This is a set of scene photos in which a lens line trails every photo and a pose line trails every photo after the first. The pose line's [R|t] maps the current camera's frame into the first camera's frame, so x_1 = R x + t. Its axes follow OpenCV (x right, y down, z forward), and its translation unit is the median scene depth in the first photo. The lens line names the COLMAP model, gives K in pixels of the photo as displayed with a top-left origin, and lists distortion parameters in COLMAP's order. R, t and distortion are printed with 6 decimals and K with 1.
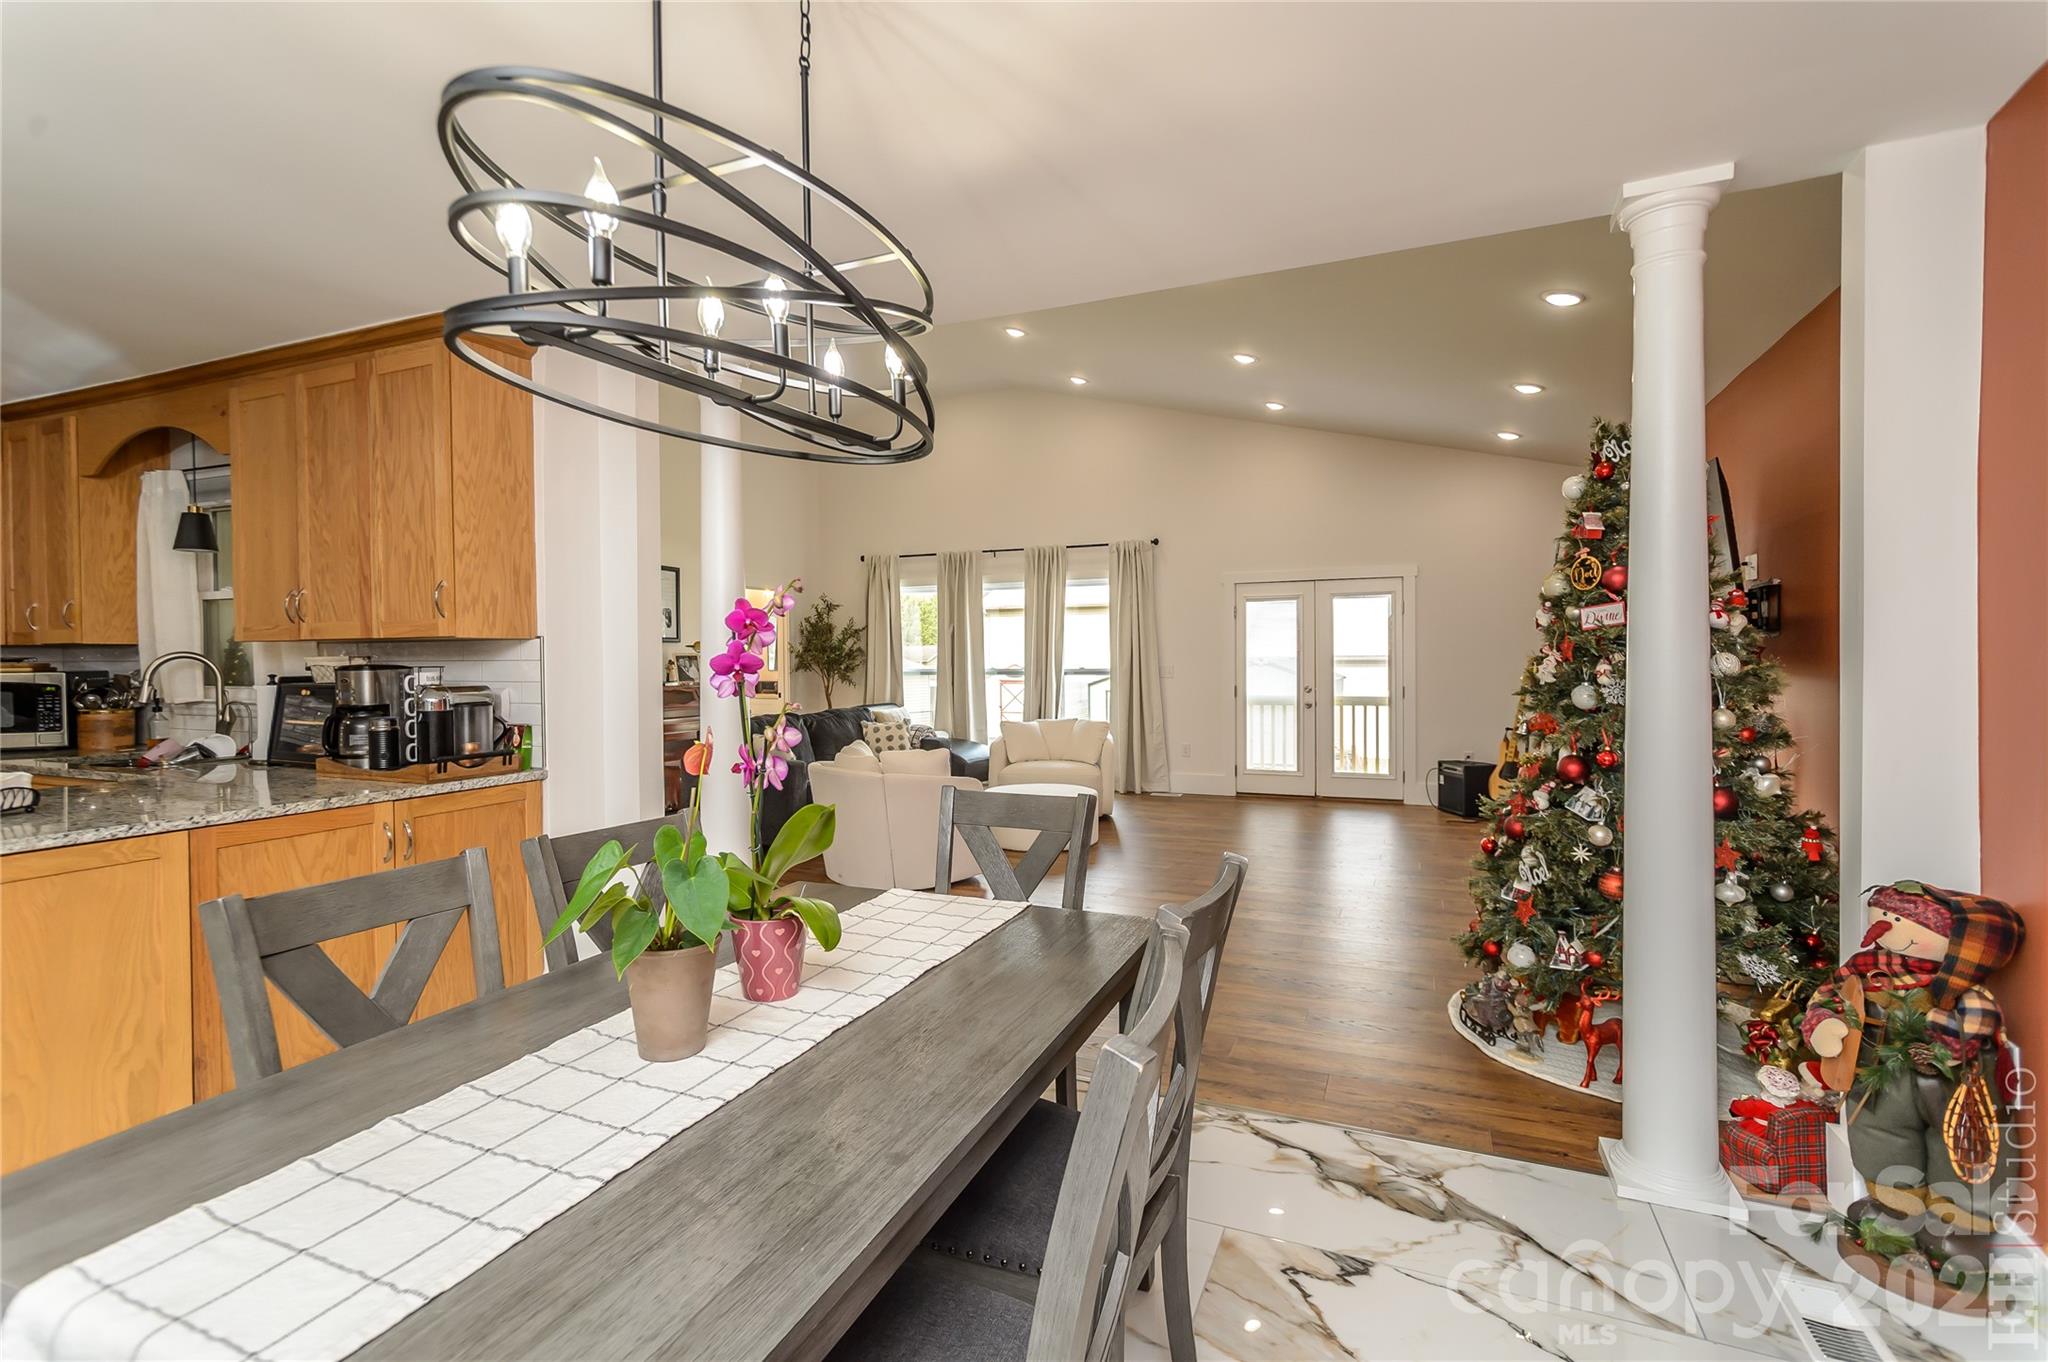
lens RADIAL K [[946.9, 0, 1010.2], [0, 946.9, 674.0], [0, 0, 1]] dist [-0.000313, 0.002287]
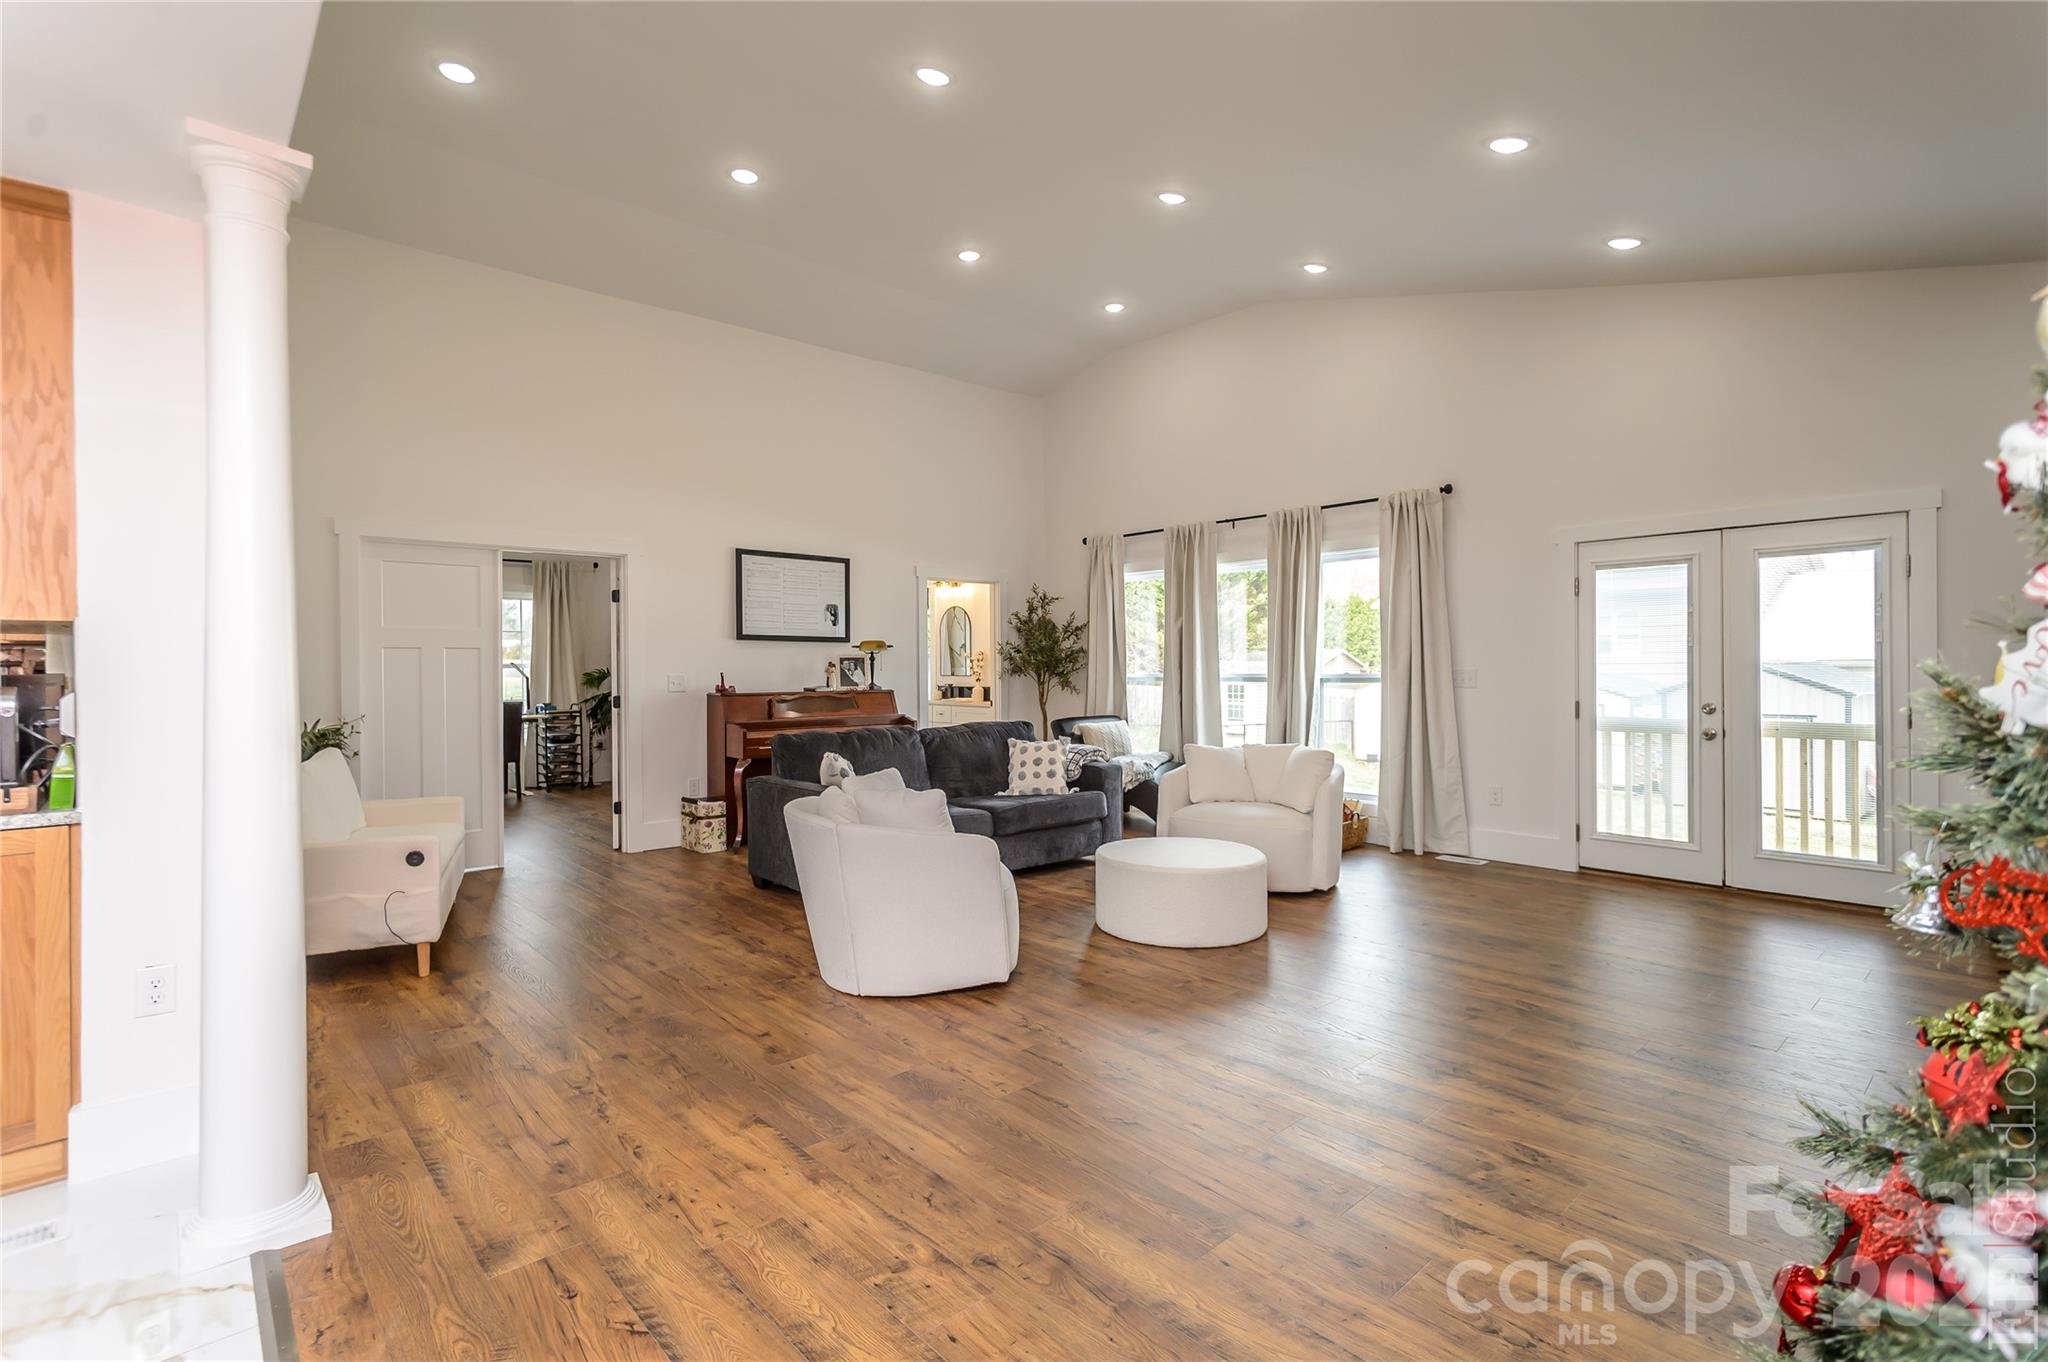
lens RADIAL K [[946.9, 0, 1010.3], [0, 946.9, 671.5], [0, 0, 1]] dist [-0.000313, 0.002287]
pose [[0.906484, 0.002943, -0.422230, 0.351254], [-0.007034, 0.999942, -0.008132, 0.000524], [0.422182, 0.010341, 0.906452, 0.556777]]
